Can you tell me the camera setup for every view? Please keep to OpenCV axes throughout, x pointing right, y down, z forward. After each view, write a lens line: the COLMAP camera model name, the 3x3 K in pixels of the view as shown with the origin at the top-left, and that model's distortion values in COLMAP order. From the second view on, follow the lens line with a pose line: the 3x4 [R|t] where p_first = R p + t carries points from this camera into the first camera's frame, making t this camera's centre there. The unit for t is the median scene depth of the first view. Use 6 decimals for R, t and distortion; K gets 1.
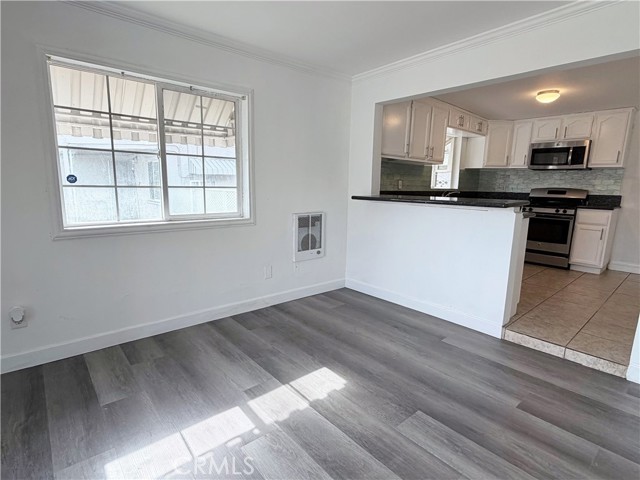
lens RADIAL K [[337.5, 0, 319.4], [0, 337.5, 241.0], [0, 0, 1]] dist [0.002211, 0.000570]
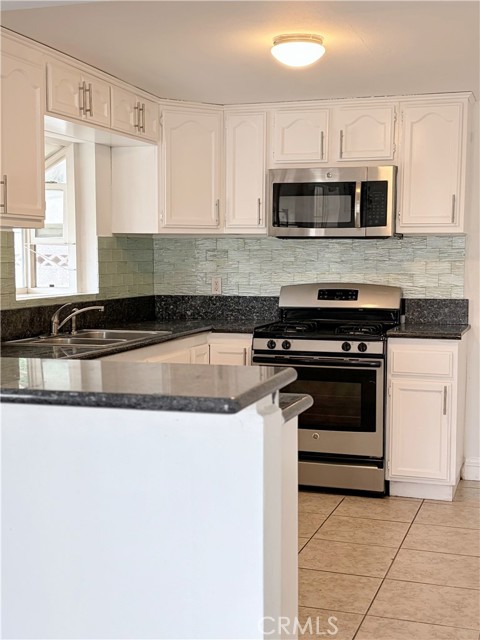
lens RADIAL K [[927.9, 0, 243.1], [0, 927.9, 322.3], [0, 0, 1]] dist [0.150665, 0.000000]
pose [[0.865196, -0.057362, 0.498141, 0.079908], [0.101622, 0.992878, -0.062171, -0.061917], [-0.491028, 0.104412, 0.864864, 0.143268]]
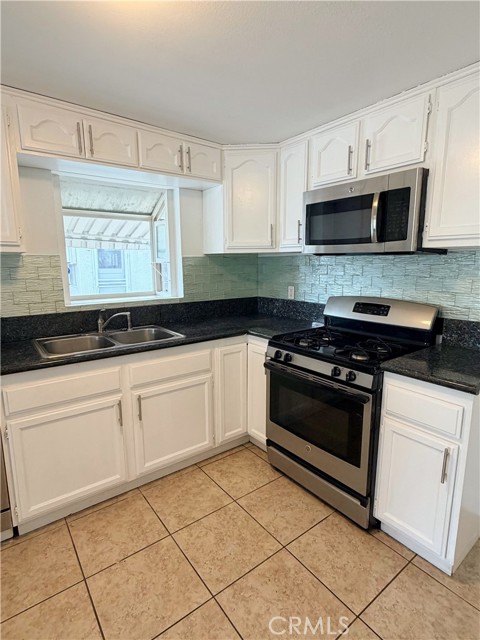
lens RADIAL K [[337.5, 0, 238.8], [0, 337.5, 318.8], [0, 0, 1]] dist [0.002211, 0.000570]
pose [[0.995921, -0.012770, -0.089324, 0.628328], [0.012406, 0.999912, -0.004634, -0.143200], [0.089375, 0.003507, 0.995992, 0.627343]]
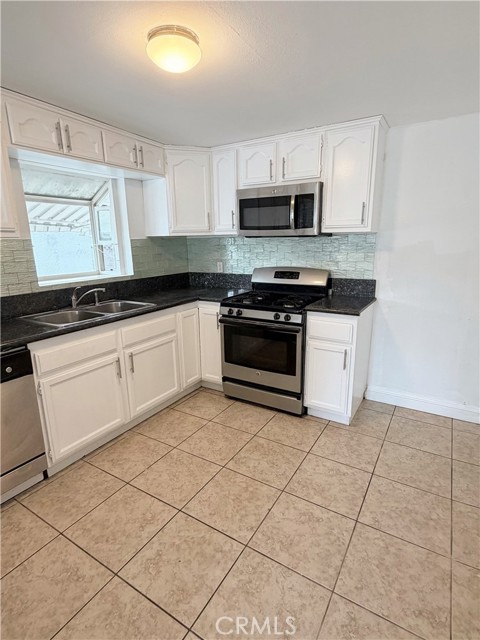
lens RADIAL K [[337.5, 0, 240.2], [0, 337.5, 318.9], [0, 0, 1]] dist [0.002211, 0.000570]
pose [[0.957433, -0.102042, 0.270018, 0.498088], [0.085573, 0.993719, 0.072108, -0.127417], [-0.275680, -0.045932, 0.960151, 0.494637]]
